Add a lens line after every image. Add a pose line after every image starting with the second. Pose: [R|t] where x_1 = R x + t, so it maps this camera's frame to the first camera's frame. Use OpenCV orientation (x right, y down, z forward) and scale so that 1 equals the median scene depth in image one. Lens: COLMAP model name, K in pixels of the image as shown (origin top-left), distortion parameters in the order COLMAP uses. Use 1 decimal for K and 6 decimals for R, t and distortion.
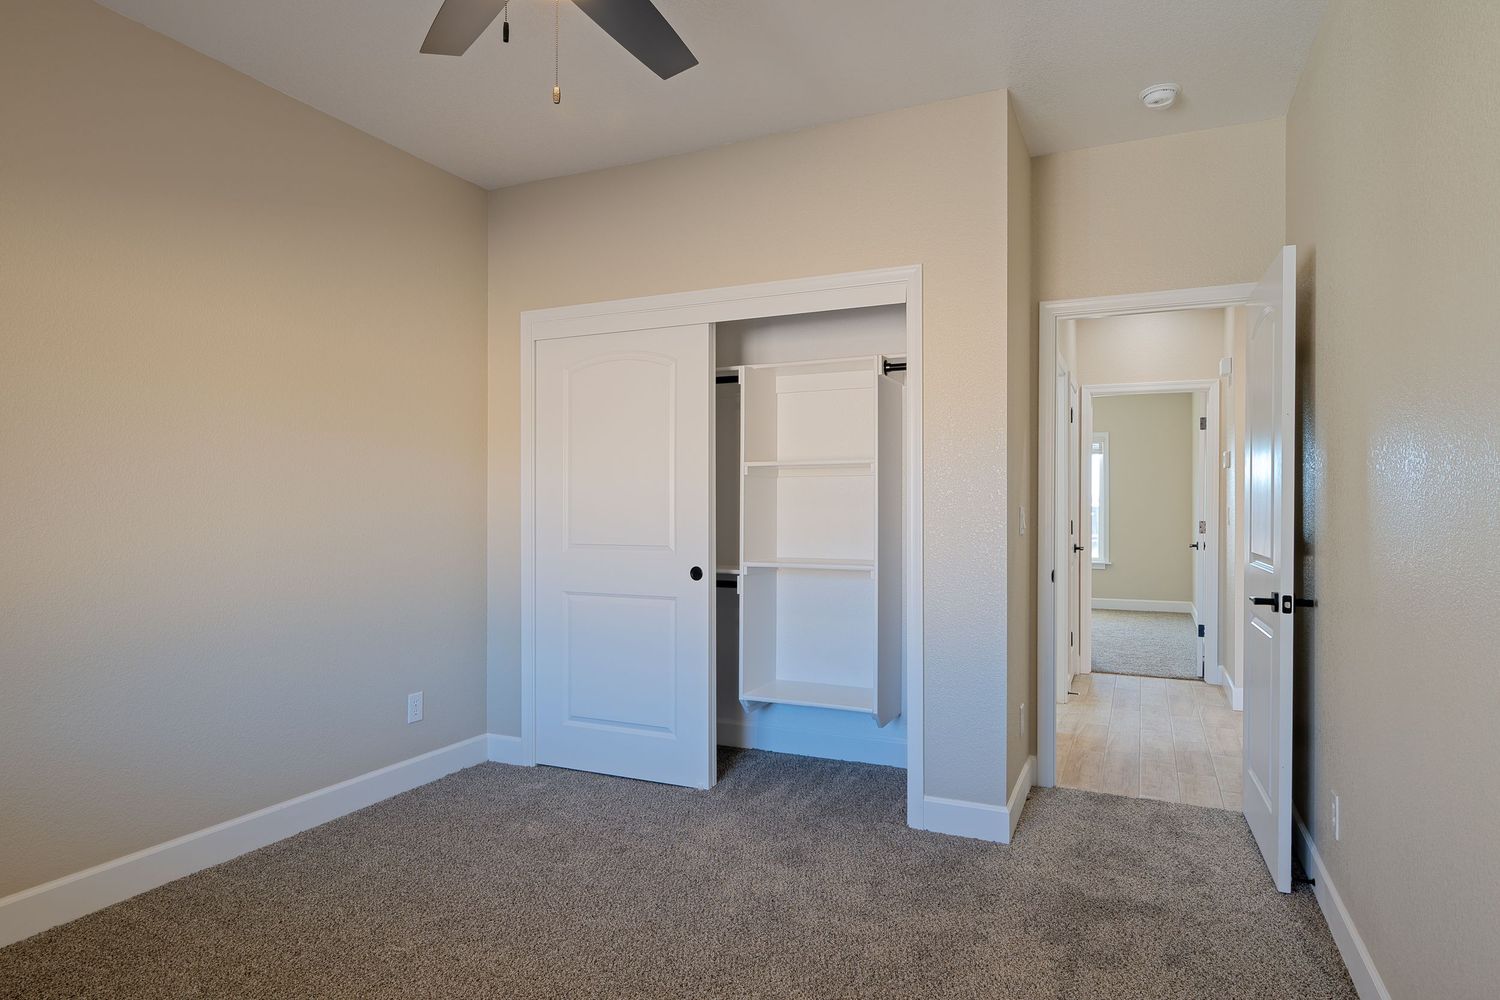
lens RADIAL K [[853.2, 0, 750.0], [0, 853.2, 500.0], [0, 0, 1]] dist [-0.000356, -0.000176]
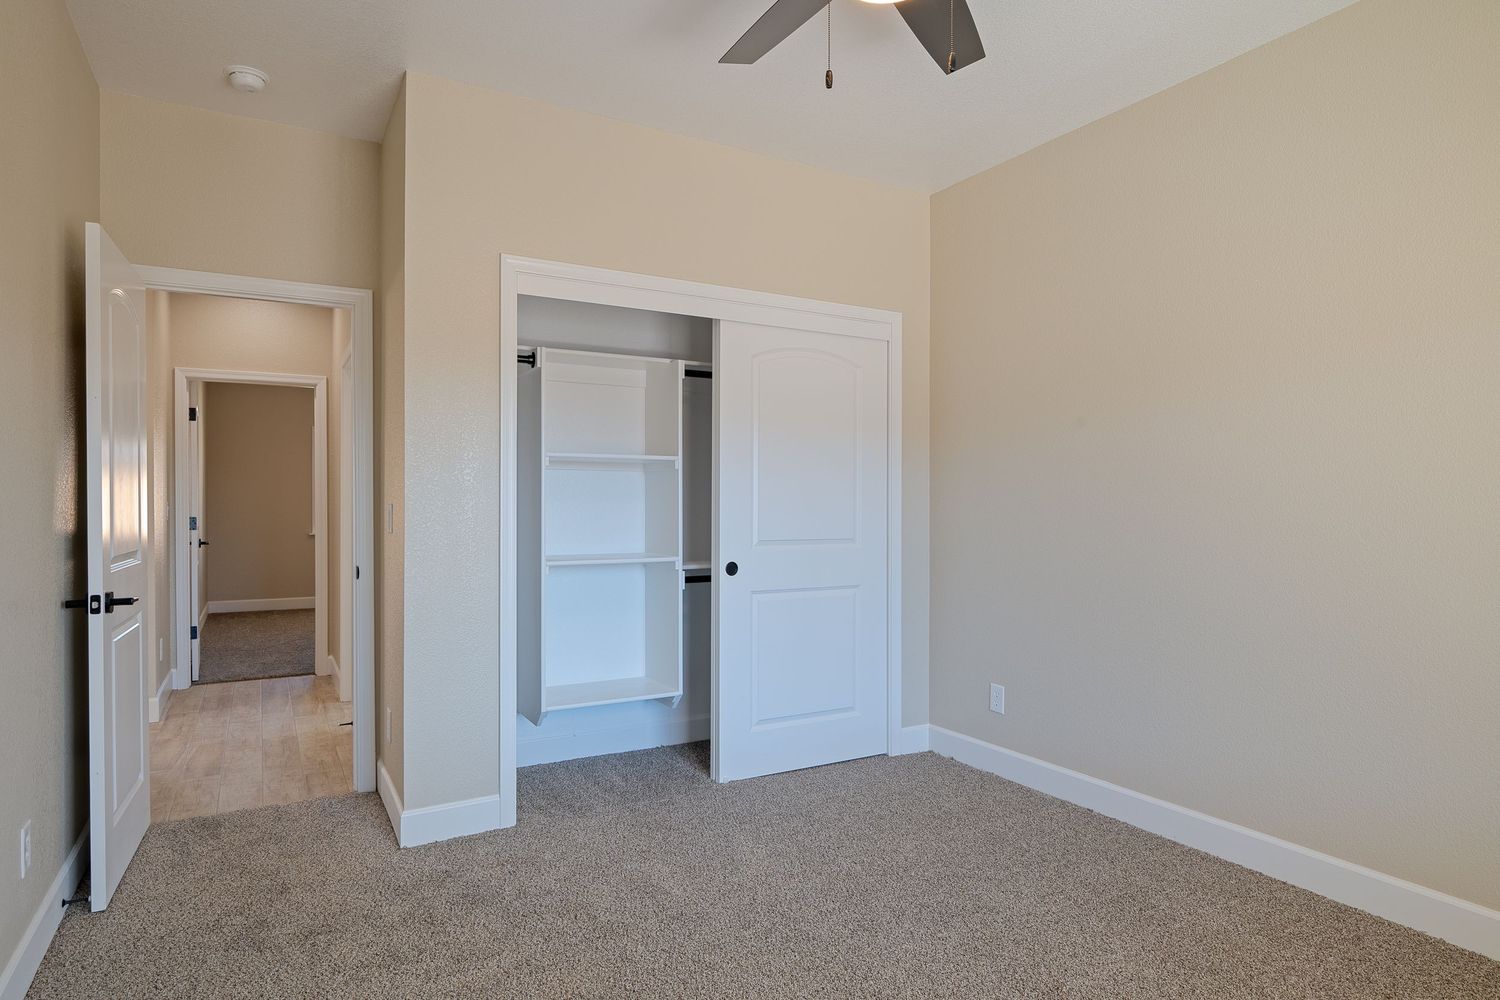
lens RADIAL K [[853.2, 0, 750.0], [0, 853.2, 500.0], [0, 0, 1]] dist [-0.000356, -0.000176]
pose [[0.579159, 0.000577, 0.815215, -0.799443], [-0.007288, 0.999963, 0.004470, 0.000511], [-0.815182, -0.008531, 0.579142, 0.365630]]
